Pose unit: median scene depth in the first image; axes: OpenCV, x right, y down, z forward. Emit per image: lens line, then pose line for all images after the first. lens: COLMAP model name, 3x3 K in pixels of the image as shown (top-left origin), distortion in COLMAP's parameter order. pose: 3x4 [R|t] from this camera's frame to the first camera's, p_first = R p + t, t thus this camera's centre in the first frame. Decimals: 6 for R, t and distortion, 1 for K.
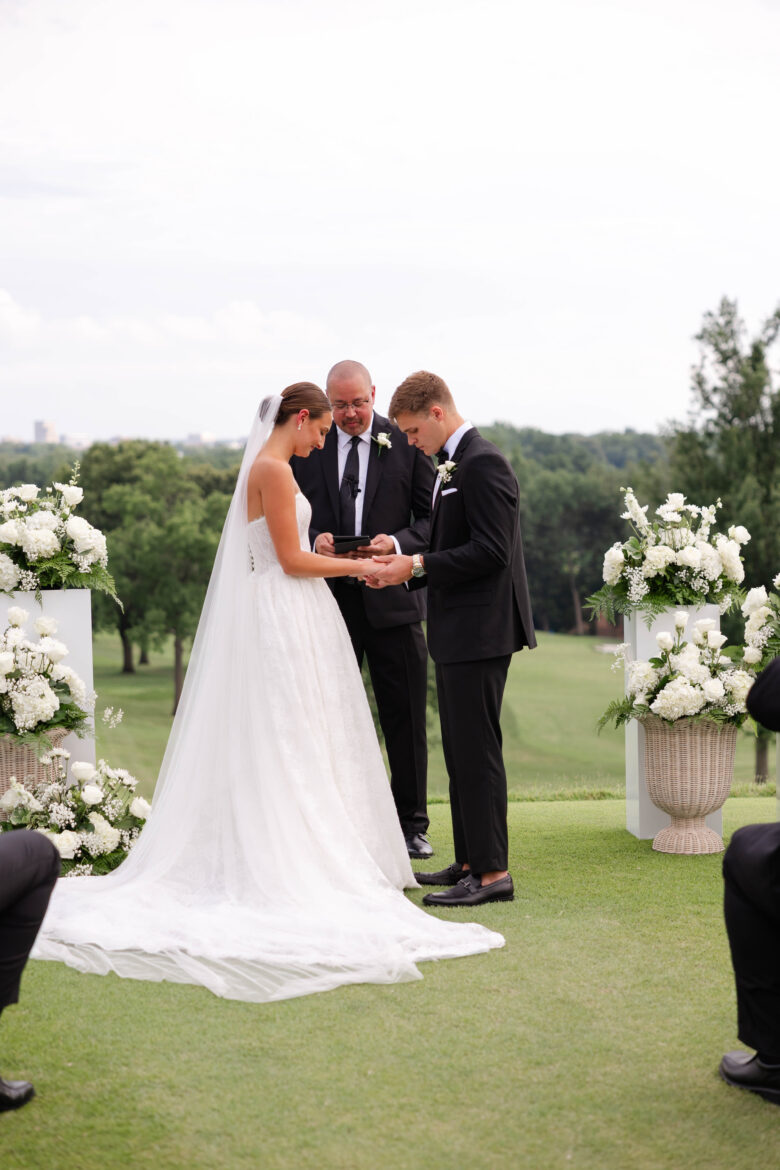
lens RADIAL K [[2356.5, 0, 390.0], [0, 2356.5, 585.0], [0, 0, 1]] dist [-0.032214, -0.230689]
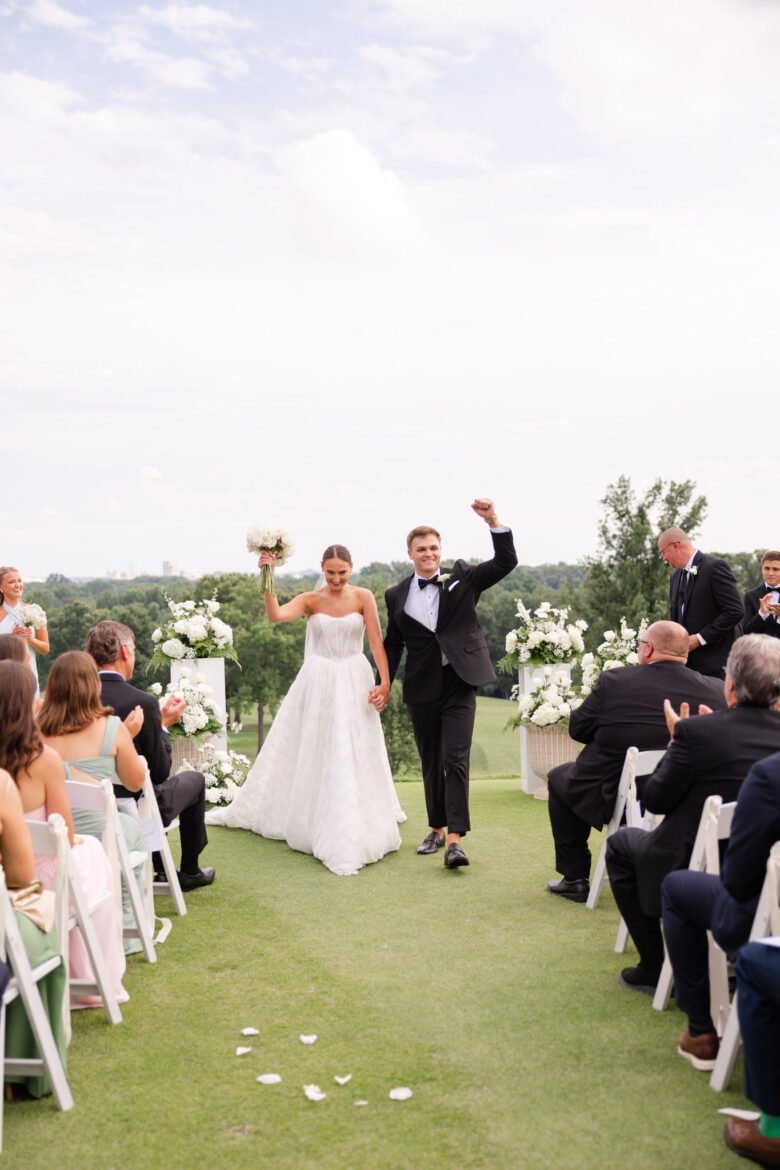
lens RADIAL K [[1589.1, 0, 372.4], [0, 1589.1, 585.6], [0, 0, 1]] dist [-0.005737, 0.046720]
pose [[0.999785, -0.009663, -0.018320, 0.011642], [0.008683, 0.998567, -0.052814, 0.012429], [0.018804, 0.052643, 0.998436, -0.240728]]
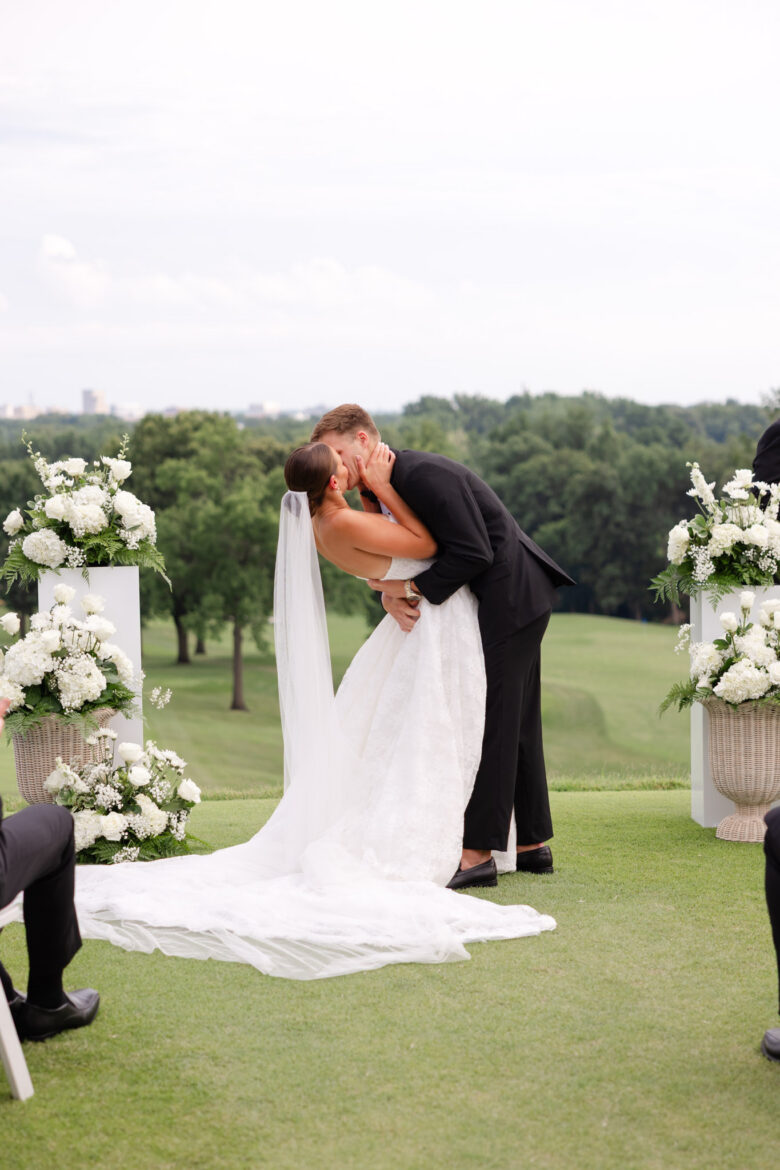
lens RADIAL K [[2572.9, 0, 390.0], [0, 2572.9, 585.0], [0, 0, 1]] dist [-0.048009, 0.040906]
pose [[0.999522, 0.004221, -0.030615, 0.009617], [-0.004034, 0.999973, 0.006154, 0.002619], [0.030640, -0.006027, 0.999512, -0.061775]]
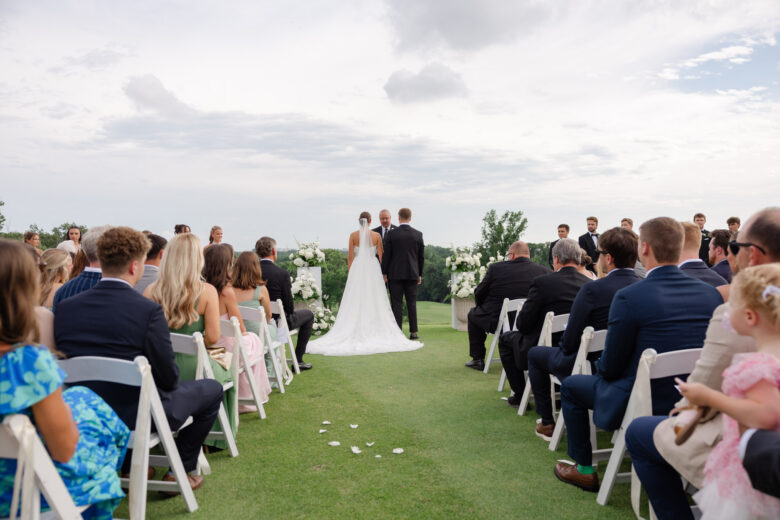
lens RADIAL K [[659.8, 0, 390.0], [0, 659.8, 260.0], [0, 0, 1]] dist [-0.000518, -0.002720]
pose [[0.999901, 0.003251, -0.013723, 0.009867], [-0.003881, 0.998927, -0.046150, 0.044580], [0.013558, 0.046198, 0.998840, -0.158209]]
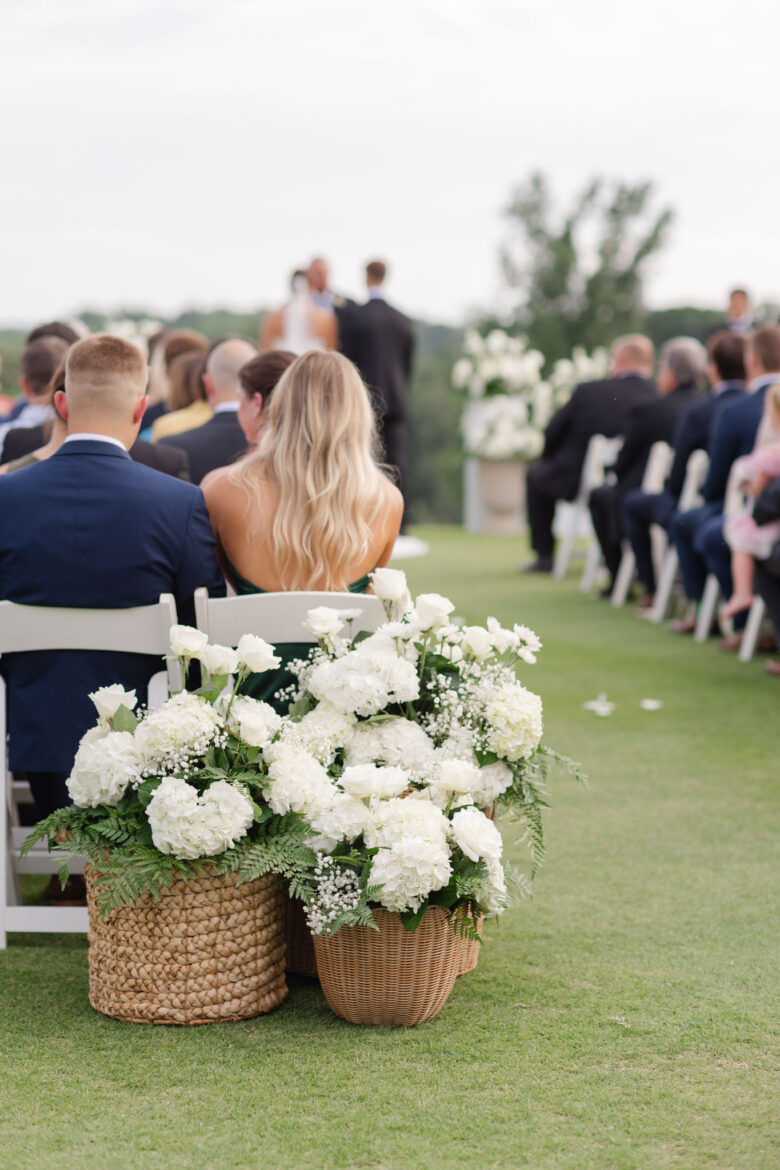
lens RADIAL K [[2842.1, 0, 350.9], [0, 2842.1, 554.8], [0, 0, 1]] dist [-0.030087, -0.458113]
pose [[0.997055, 0.000817, 0.076692, -0.160430], [-0.002231, 0.999829, 0.018350, 0.093001], [-0.076664, -0.018467, 0.996886, -1.179657]]
